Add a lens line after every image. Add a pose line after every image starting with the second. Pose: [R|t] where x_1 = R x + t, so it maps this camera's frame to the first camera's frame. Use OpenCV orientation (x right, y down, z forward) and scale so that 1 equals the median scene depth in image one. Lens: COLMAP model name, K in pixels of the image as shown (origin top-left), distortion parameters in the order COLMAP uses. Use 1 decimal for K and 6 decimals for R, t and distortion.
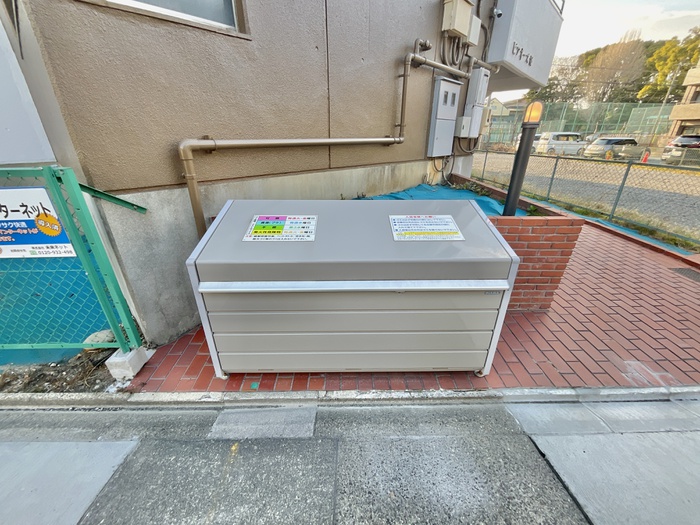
lens RADIAL K [[281.3, 0, 353.6], [0, 281.3, 262.9], [0, 0, 1]] dist [-0.006342, 0.001488]
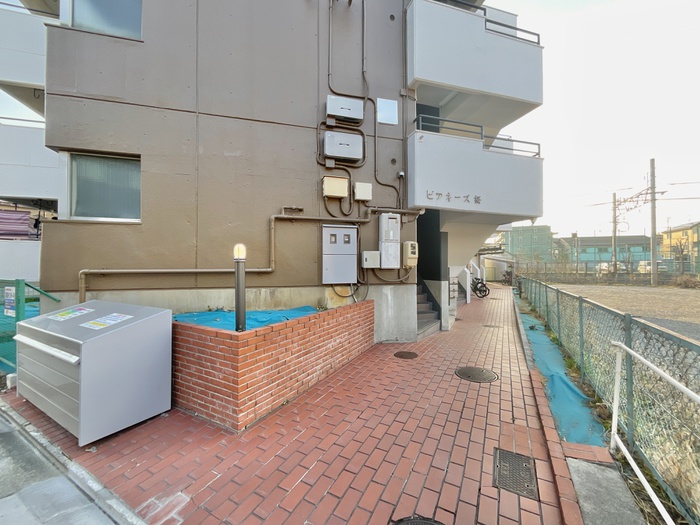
lens RADIAL K [[281.3, 0, 346.1], [0, 281.3, 263.8], [0, 0, 1]] dist [-0.006342, 0.001488]
pose [[0.866128, -0.010185, -0.499719, 1.341507], [-0.202383, 0.907020, -0.369263, -0.067111], [0.457016, 0.420964, 0.783534, 0.156114]]
